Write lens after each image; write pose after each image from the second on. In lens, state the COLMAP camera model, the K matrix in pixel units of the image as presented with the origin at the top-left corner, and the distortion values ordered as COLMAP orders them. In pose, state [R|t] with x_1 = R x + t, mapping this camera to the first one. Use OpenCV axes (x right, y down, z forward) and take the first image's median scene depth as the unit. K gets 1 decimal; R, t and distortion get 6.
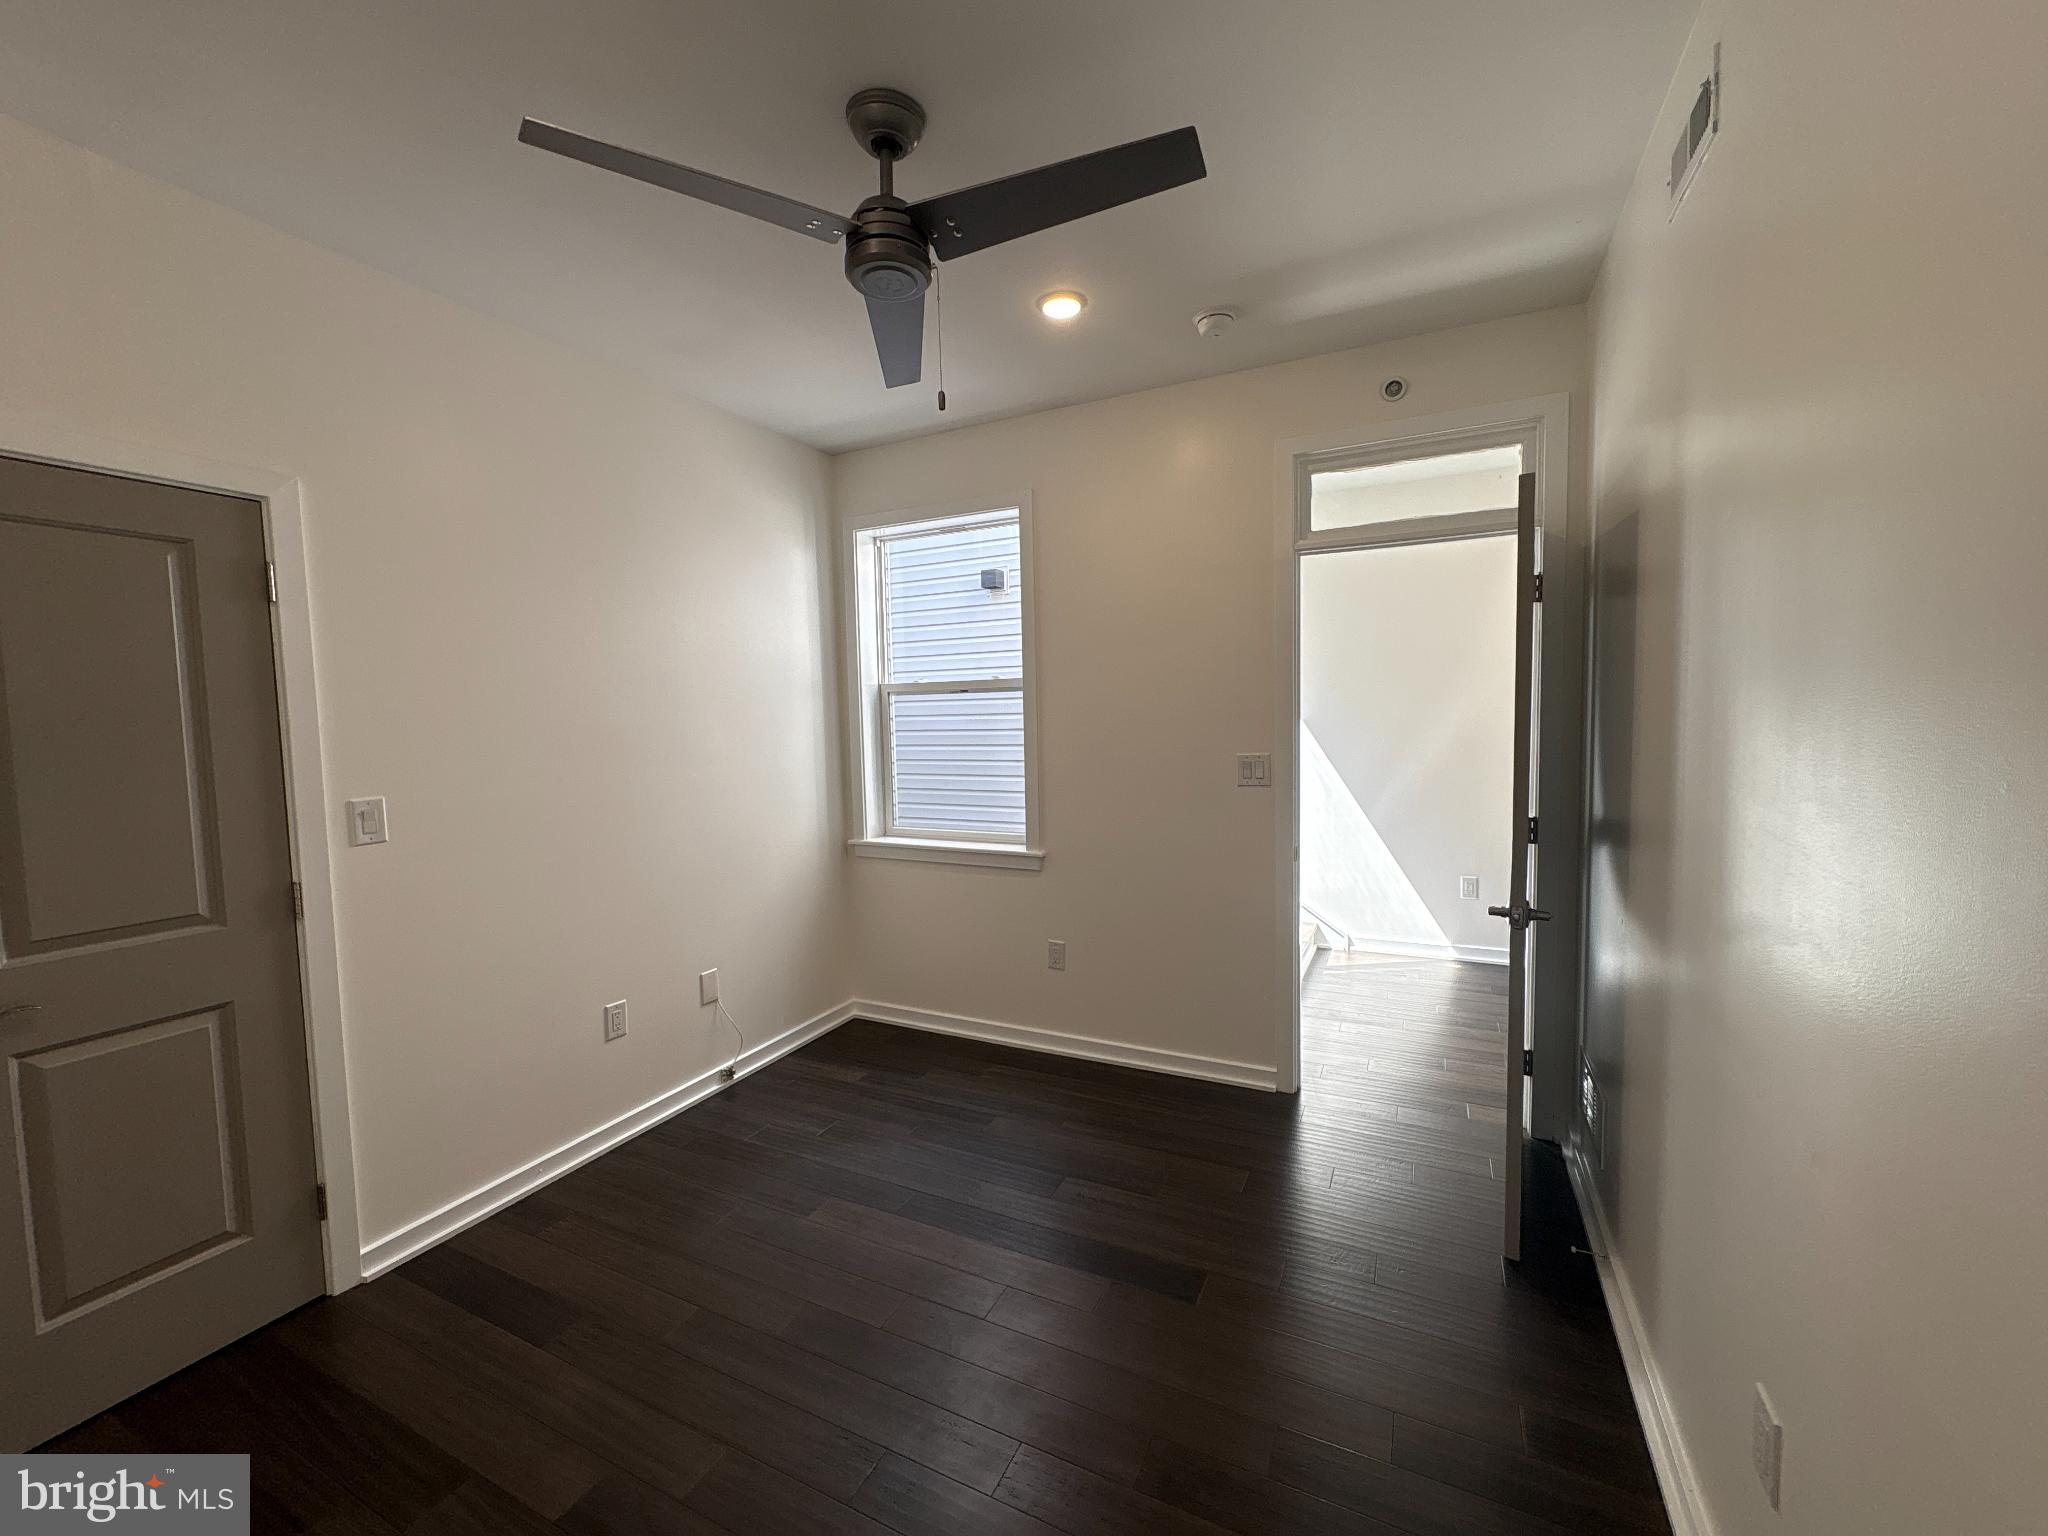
lens RADIAL K [[813.7, 0, 1024.0], [0, 813.7, 768.0], [0, 0, 1]] dist [0.000044, -0.000094]
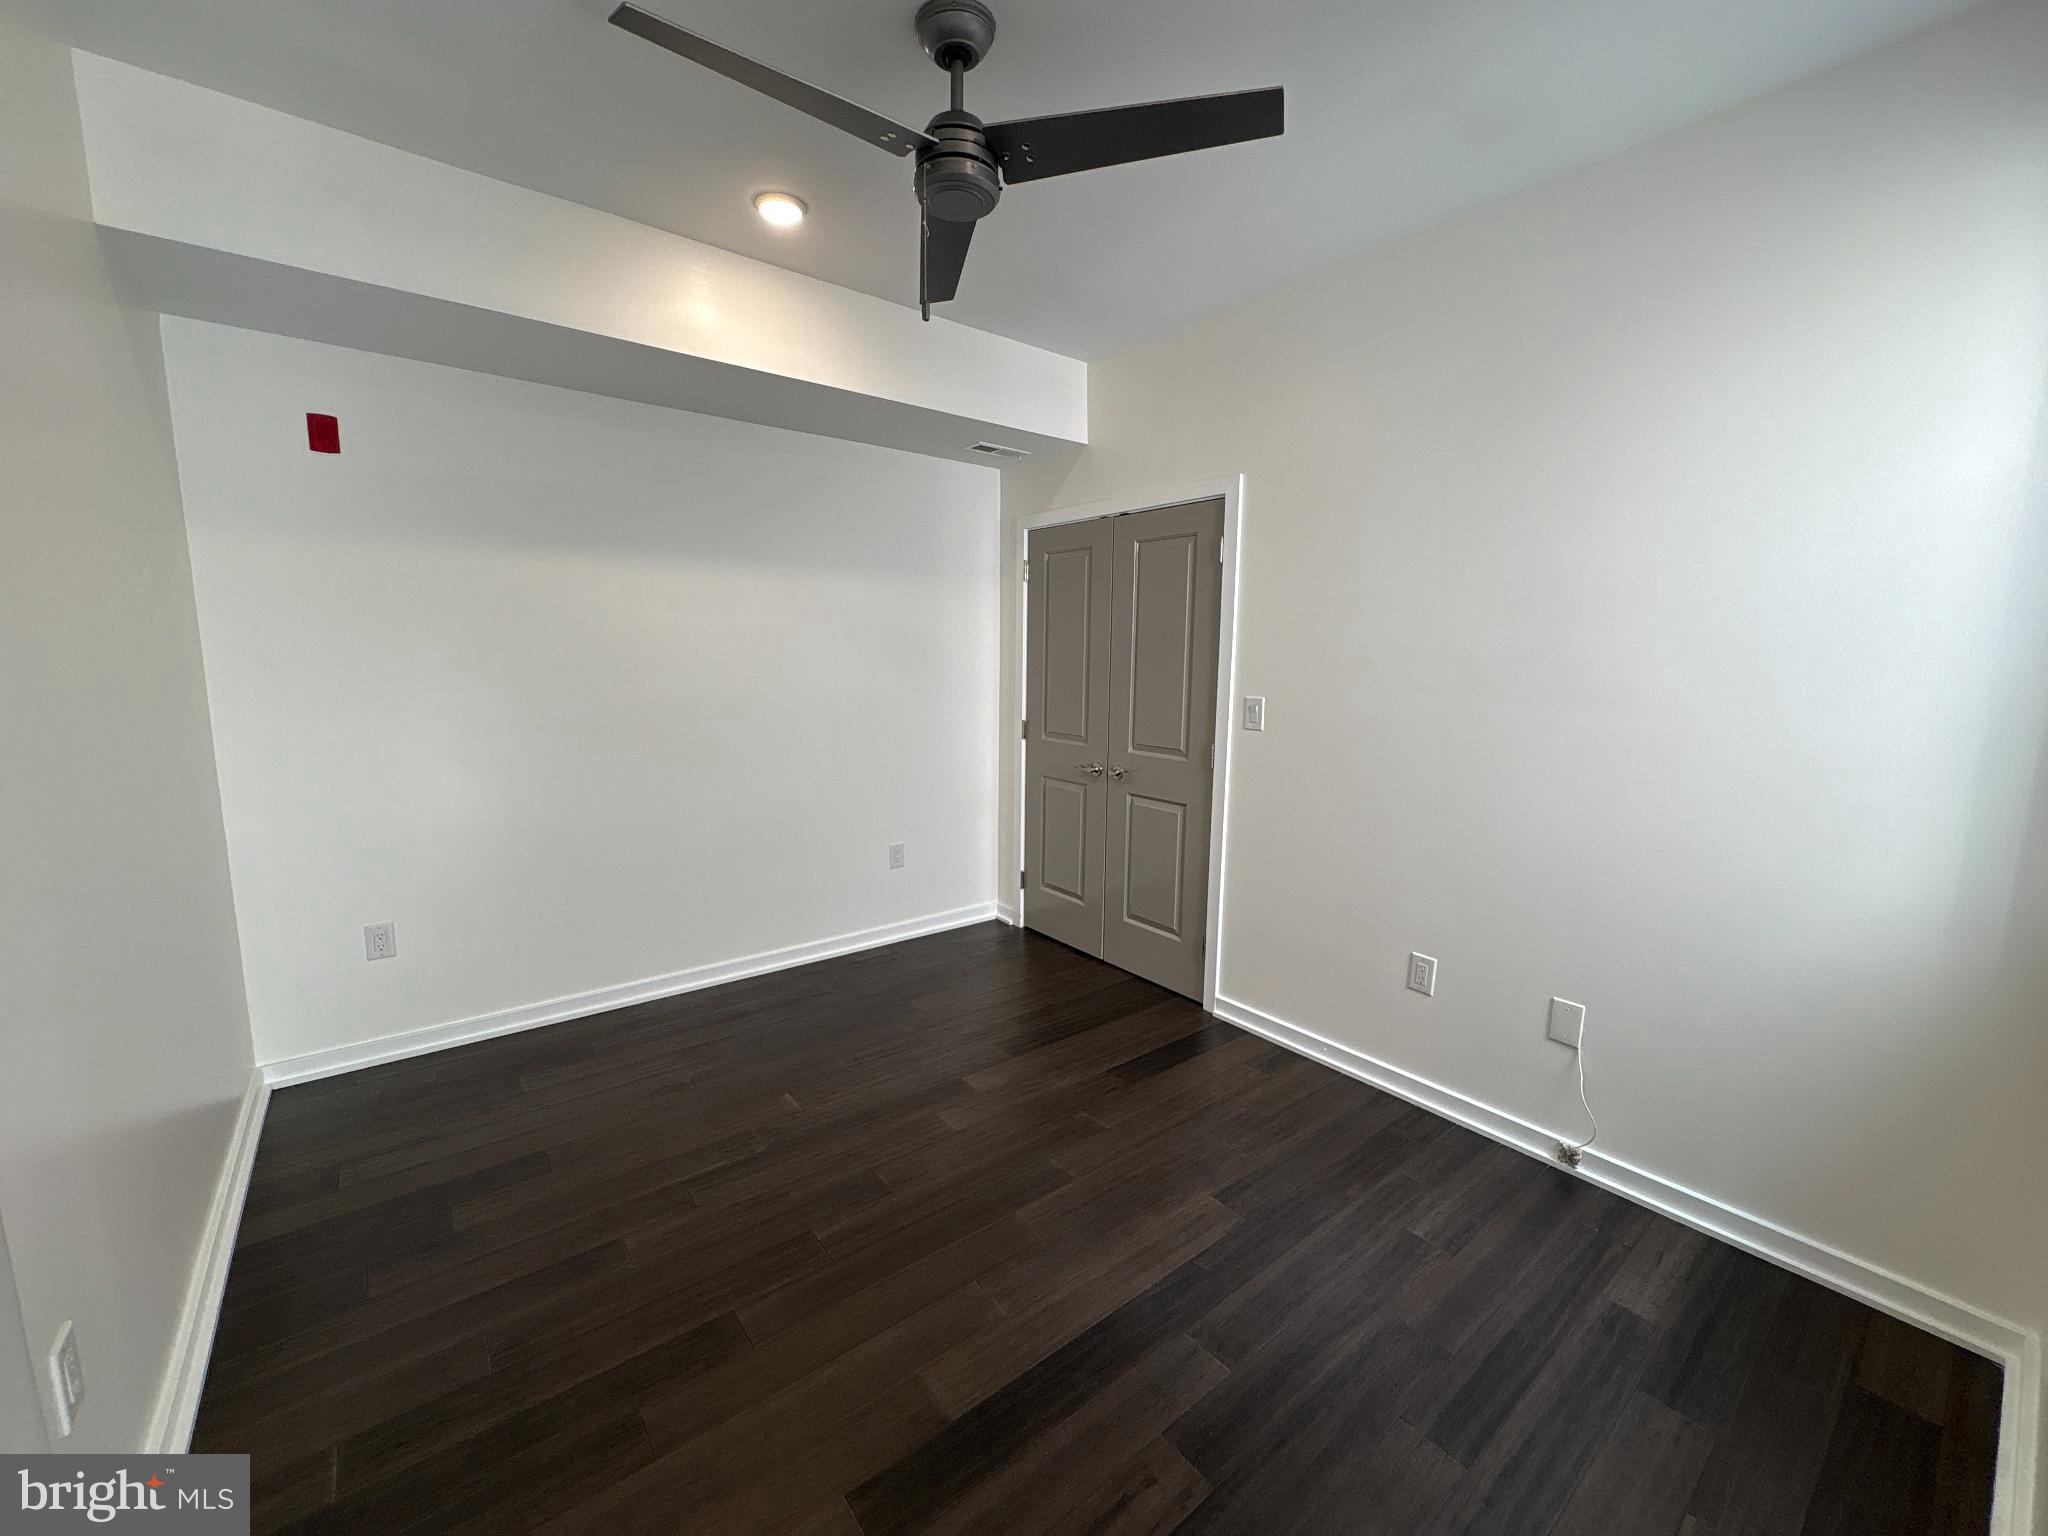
lens RADIAL K [[813.7, 0, 1024.0], [0, 813.7, 768.0], [0, 0, 1]] dist [0.000044, -0.000094]
pose [[-0.428749, 0.145380, -0.891649, 0.625609], [-0.059679, 0.980254, 0.188523, -0.083543], [0.901450, 0.134042, -0.411607, 1.243624]]
